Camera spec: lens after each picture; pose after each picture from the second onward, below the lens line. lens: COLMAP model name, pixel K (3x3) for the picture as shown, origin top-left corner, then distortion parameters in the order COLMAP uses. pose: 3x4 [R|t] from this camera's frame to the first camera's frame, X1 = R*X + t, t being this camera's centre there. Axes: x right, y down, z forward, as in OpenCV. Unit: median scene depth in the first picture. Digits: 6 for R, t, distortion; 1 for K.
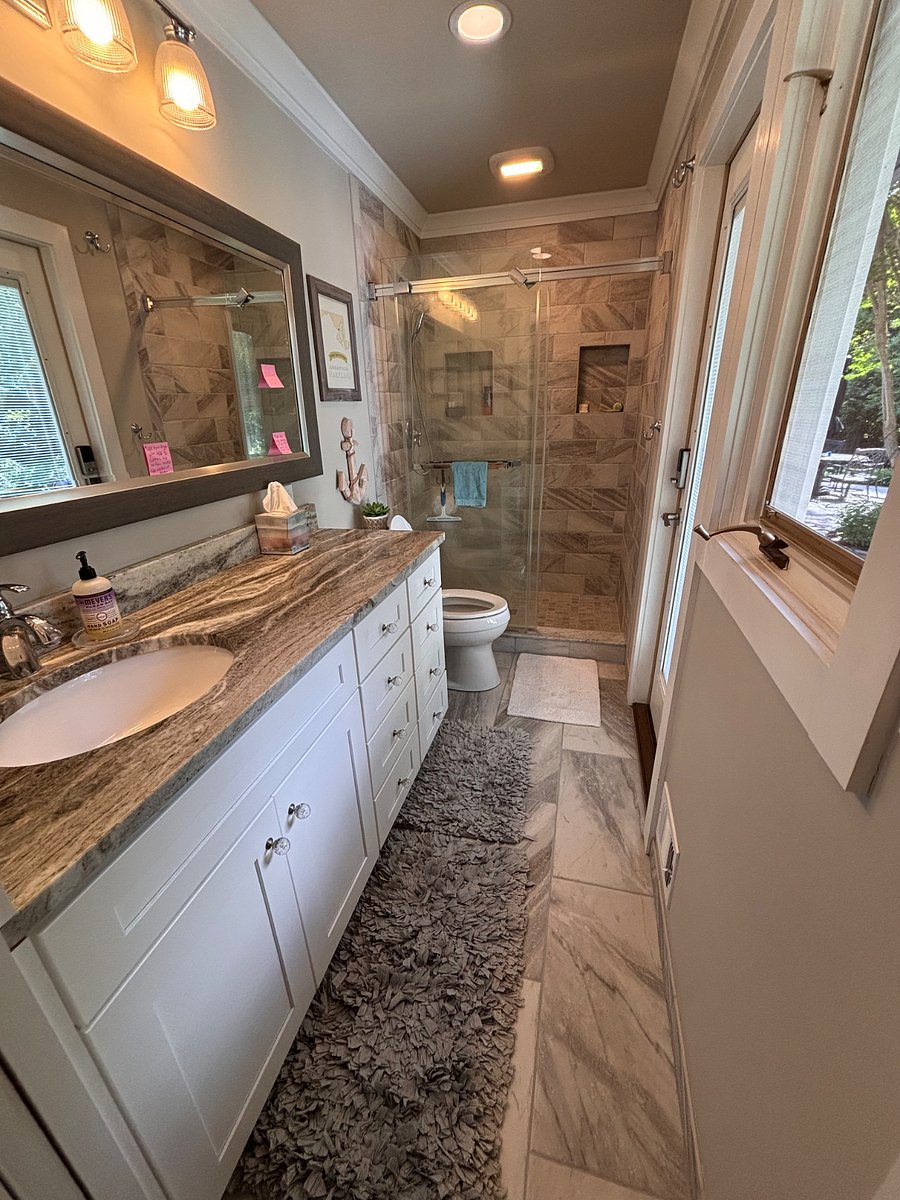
lens RADIAL K [[480.0, 0, 445.2], [0, 480.0, 597.0], [0, 0, 1]] dist [-0.010981, -0.000271]
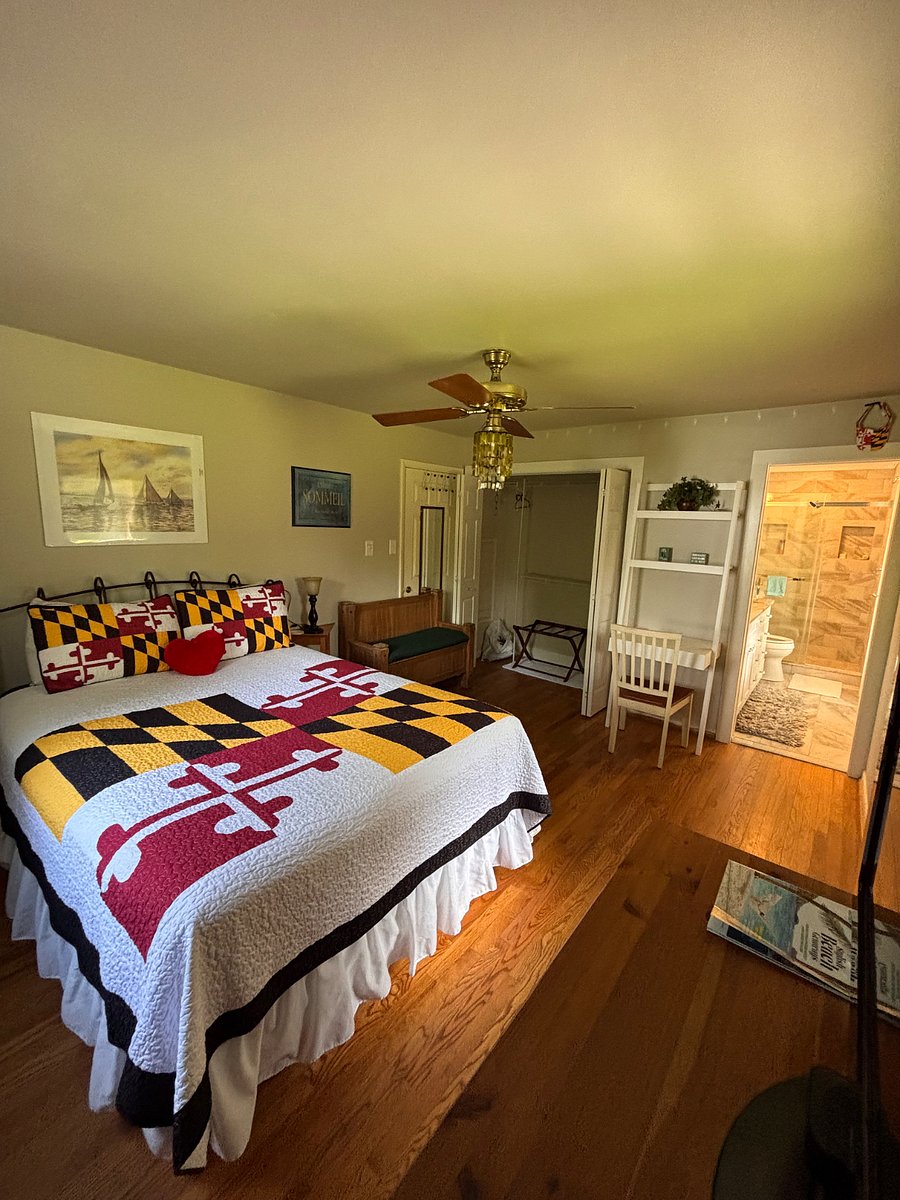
lens RADIAL K [[480.0, 0, 445.8], [0, 480.0, 599.3], [0, 0, 1]] dist [-0.010981, -0.000271]
pose [[0.904355, 0.124439, -0.408236, -0.329896], [-0.208825, 0.963242, -0.168988, 0.402540], [0.372201, 0.238075, 0.897099, -1.195804]]
